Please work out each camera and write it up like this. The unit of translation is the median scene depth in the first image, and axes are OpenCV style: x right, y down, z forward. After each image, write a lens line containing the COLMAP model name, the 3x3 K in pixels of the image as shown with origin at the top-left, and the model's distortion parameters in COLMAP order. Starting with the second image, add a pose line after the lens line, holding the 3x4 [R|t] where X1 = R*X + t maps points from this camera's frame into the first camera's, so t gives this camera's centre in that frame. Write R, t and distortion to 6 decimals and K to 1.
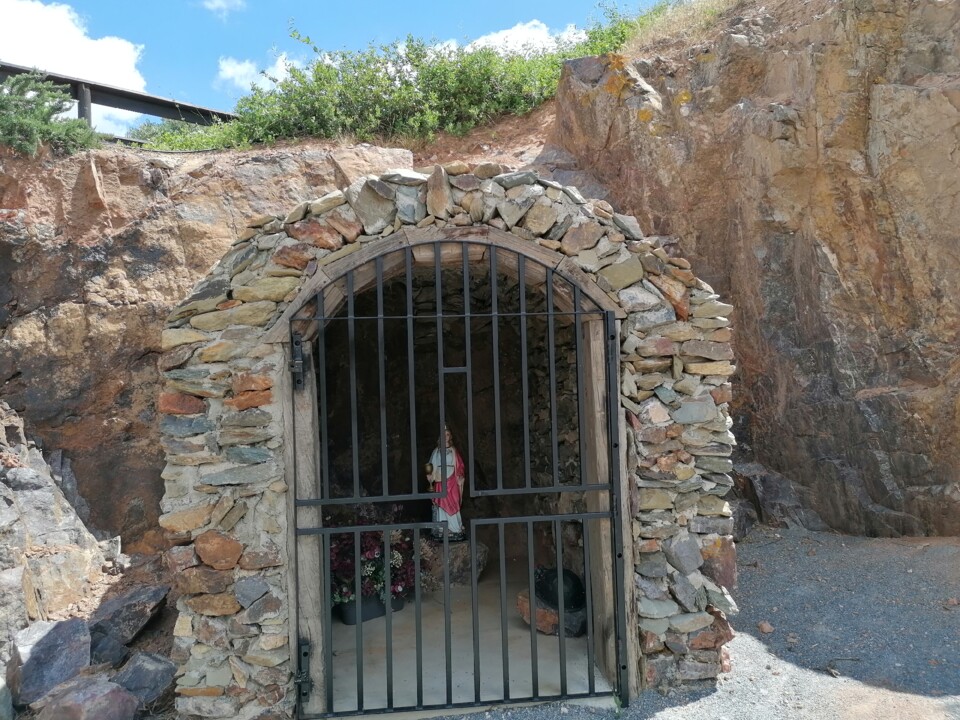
lens RADIAL K [[720.4, 0, 480.0], [0, 720.4, 360.0], [0, 0, 1]] dist [0.103830, -0.133918]
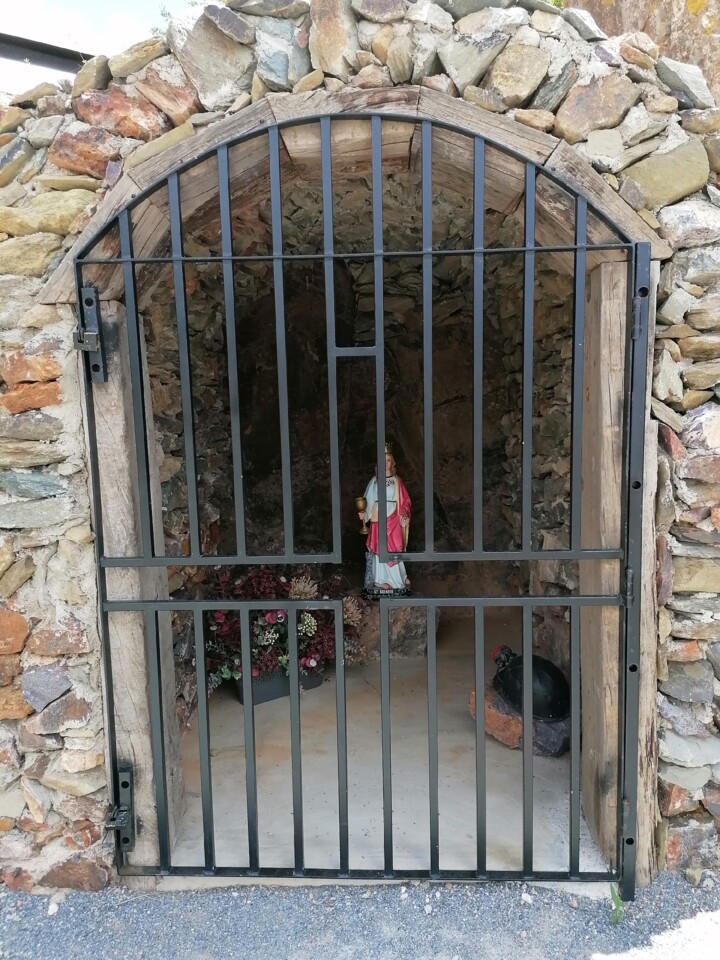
lens RADIAL K [[720.4, 0, 345.0], [0, 720.4, 482.0], [0, 0, 1]] dist [0.103830, -0.133918]
pose [[0.984743, 0.027394, -0.171842, 0.058991], [-0.003852, 0.990721, 0.135860, 0.037985], [0.173970, -0.133125, 0.975711, 0.397329]]
